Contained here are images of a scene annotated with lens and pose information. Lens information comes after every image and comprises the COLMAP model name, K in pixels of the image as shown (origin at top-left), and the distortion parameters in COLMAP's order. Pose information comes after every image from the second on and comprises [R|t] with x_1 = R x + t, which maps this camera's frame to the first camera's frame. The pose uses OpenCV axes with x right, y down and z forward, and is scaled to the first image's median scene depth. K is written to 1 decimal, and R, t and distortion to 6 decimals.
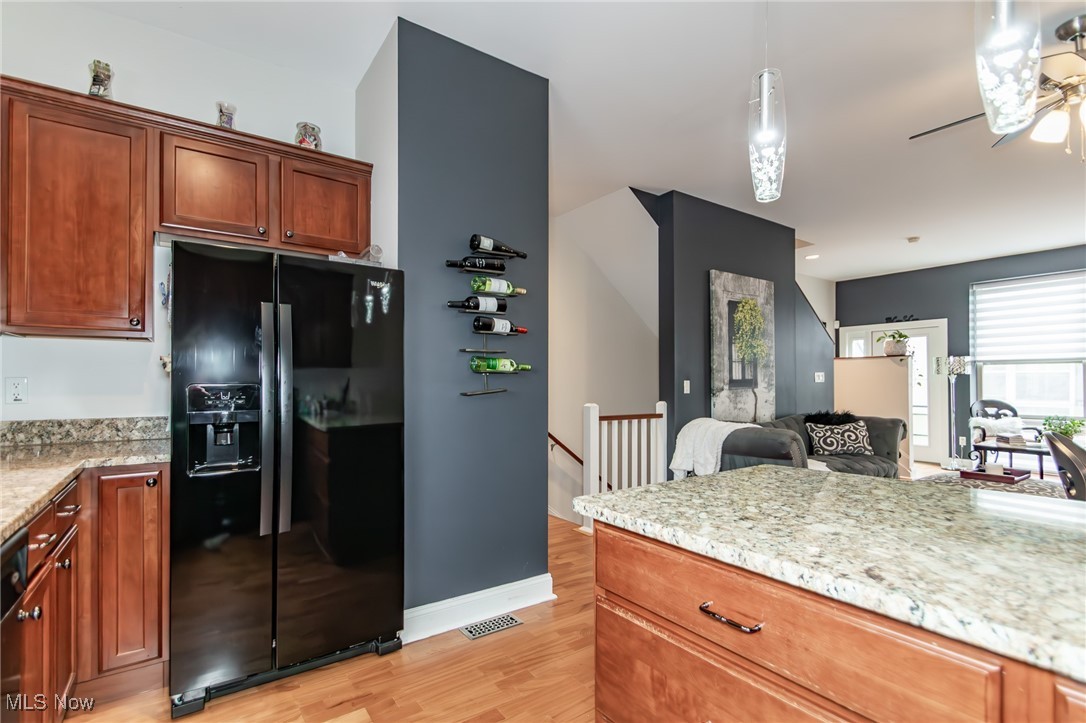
lens RADIAL K [[516.5, 0, 551.4], [0, 516.5, 375.4], [0, 0, 1]] dist [0.002871, -0.001916]
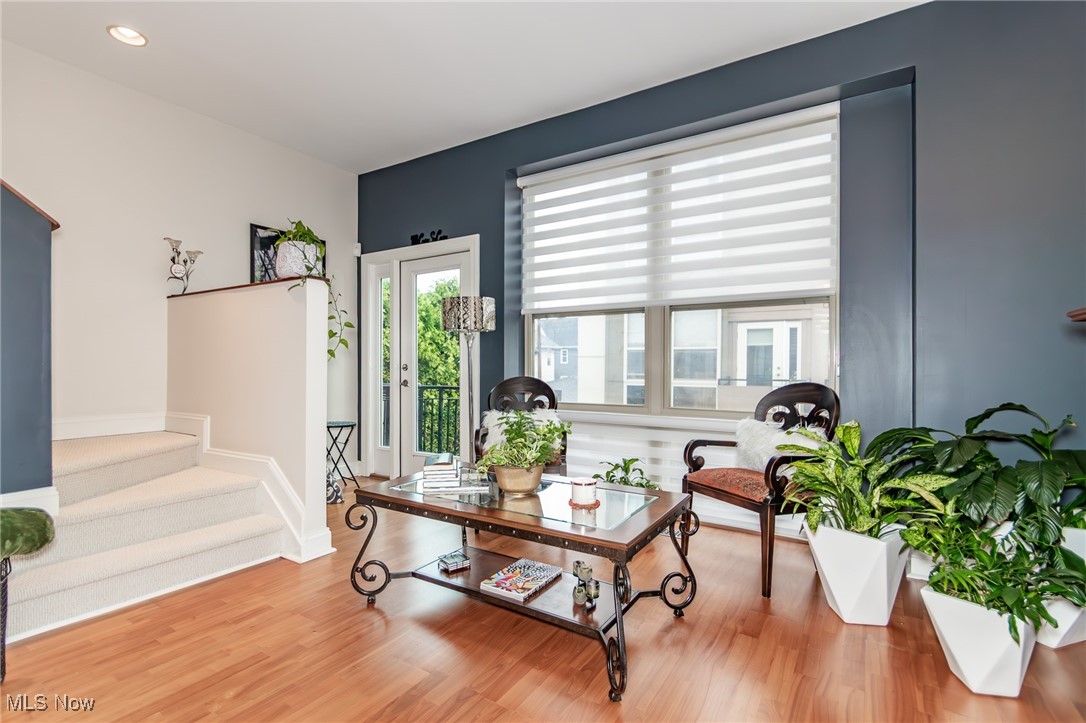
lens RADIAL K [[516.5, 0, 537.4], [0, 516.5, 362.6], [0, 0, 1]] dist [0.002871, -0.001916]
pose [[0.932523, -0.001846, 0.361106, 0.890424], [-0.006548, 0.999736, 0.022021, 0.025443], [-0.361052, -0.022900, 0.932265, 0.638684]]
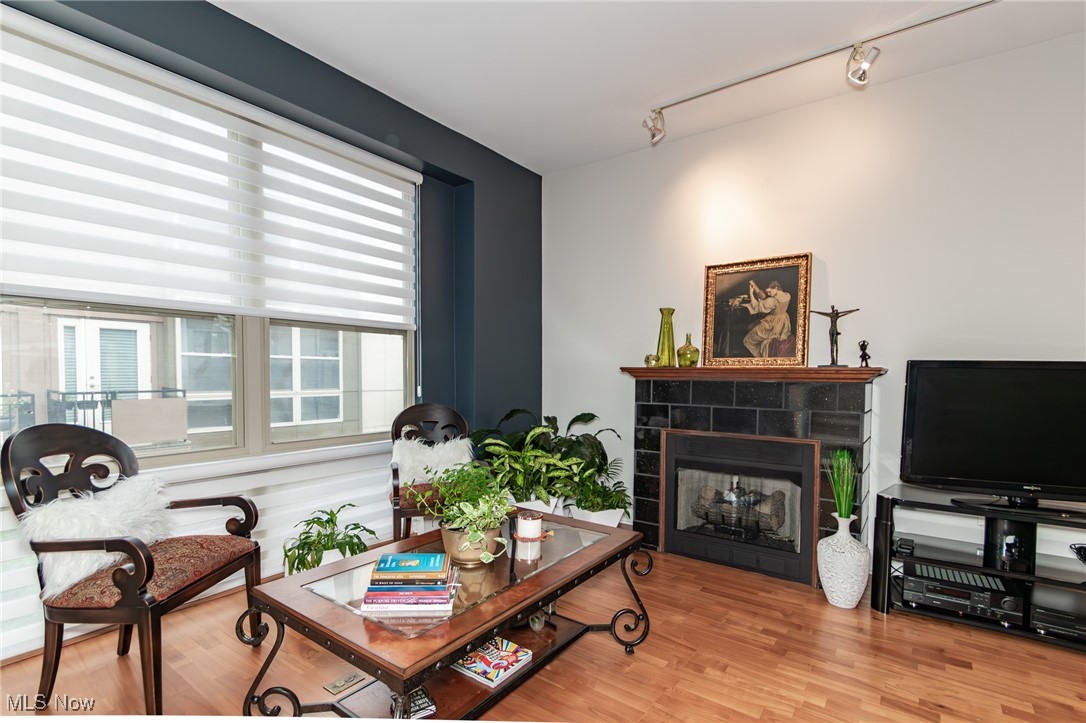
lens RADIAL K [[516.5, 0, 542.9], [0, 516.5, 378.9], [0, 0, 1]] dist [0.002871, -0.001916]
pose [[-0.334015, -0.012720, 0.942482, 0.676503], [-0.027407, 0.999617, 0.003778, 0.019616], [-0.942169, -0.024568, -0.334236, 1.138301]]
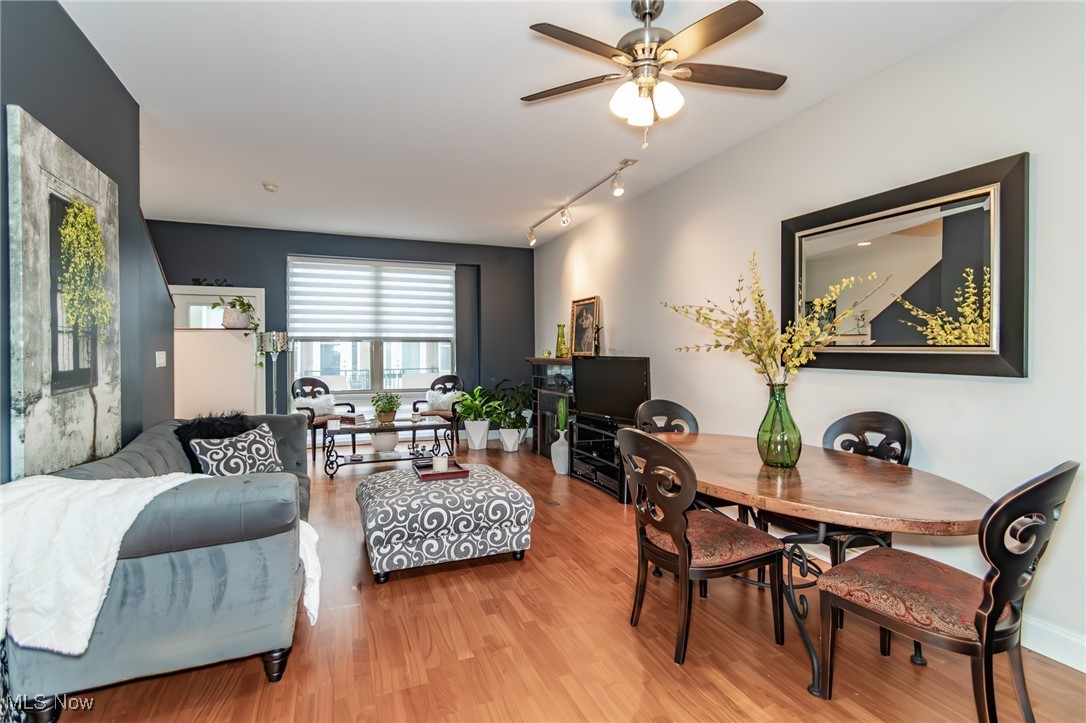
lens RADIAL K [[516.5, 0, 539.9], [0, 516.5, 353.6], [0, 0, 1]] dist [0.002871, -0.001916]
pose [[0.235098, -0.003372, 0.971966, 0.011379], [-0.016563, 0.999835, 0.007475, -0.017672], [-0.971831, -0.017856, 0.235003, 0.466776]]
